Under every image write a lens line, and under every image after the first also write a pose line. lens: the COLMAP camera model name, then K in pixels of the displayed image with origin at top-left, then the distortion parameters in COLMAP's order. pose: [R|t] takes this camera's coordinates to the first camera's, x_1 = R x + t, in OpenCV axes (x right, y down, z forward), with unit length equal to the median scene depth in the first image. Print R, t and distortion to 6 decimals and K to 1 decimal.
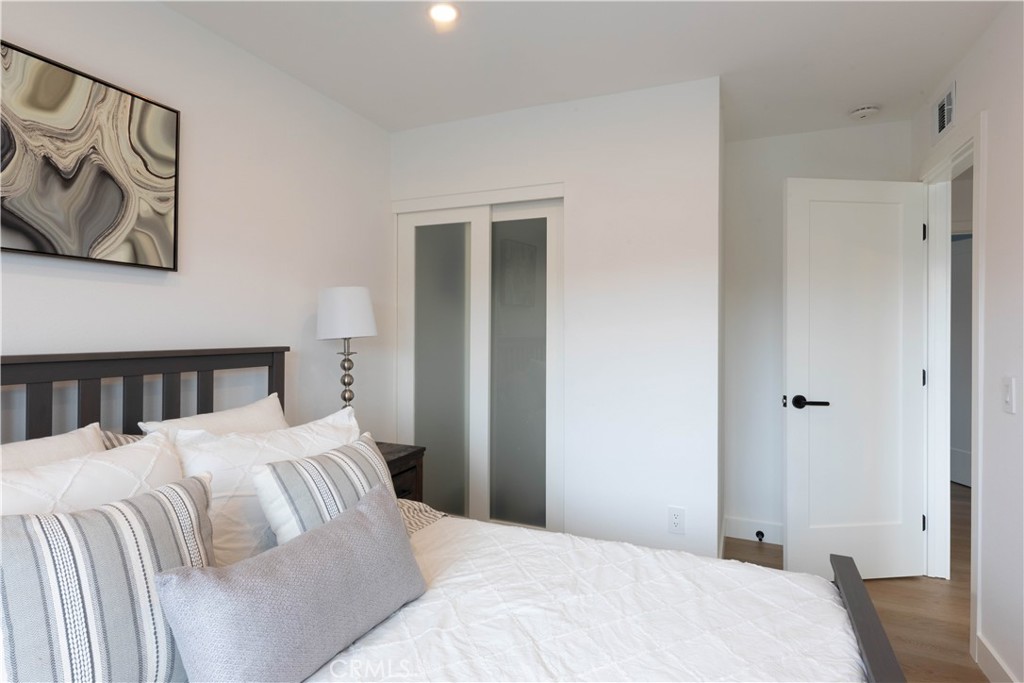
lens RADIAL K [[533.2, 0, 512.0], [0, 533.2, 325.4], [0, 0, 1]] dist [-0.000365, -0.000527]
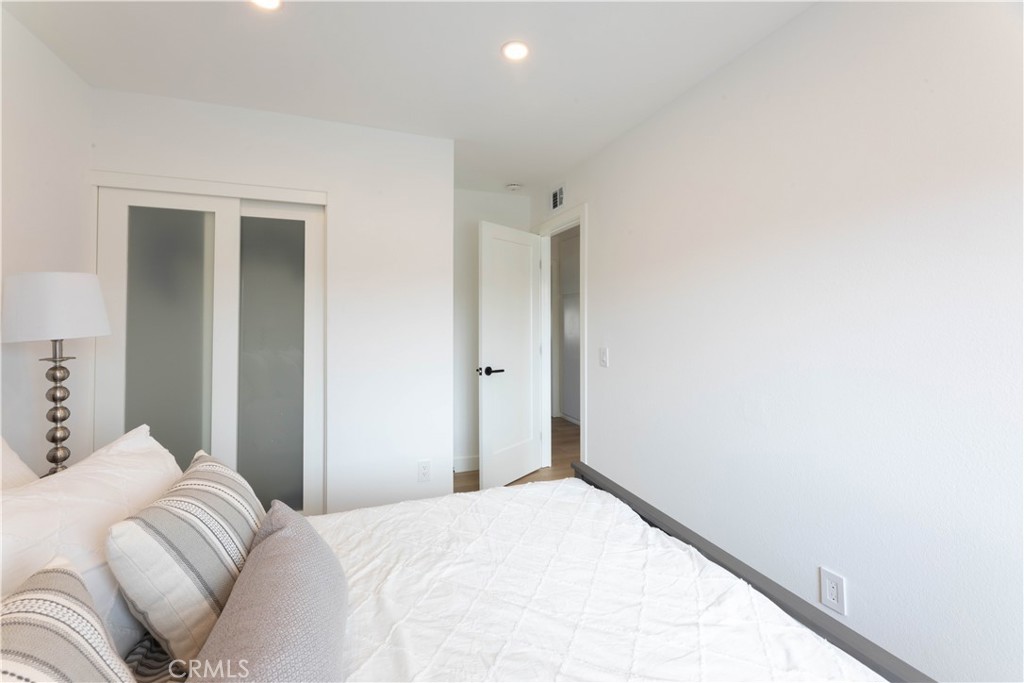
lens RADIAL K [[413.8, 0, 513.2], [0, 413.8, 312.2], [0, 0, 1]] dist [0.000602, 0.000044]
pose [[0.729251, 0.009042, 0.684186, -0.302871], [0.001584, 0.999888, -0.014902, -0.006064], [-0.684244, 0.011951, 0.729155, 0.154113]]
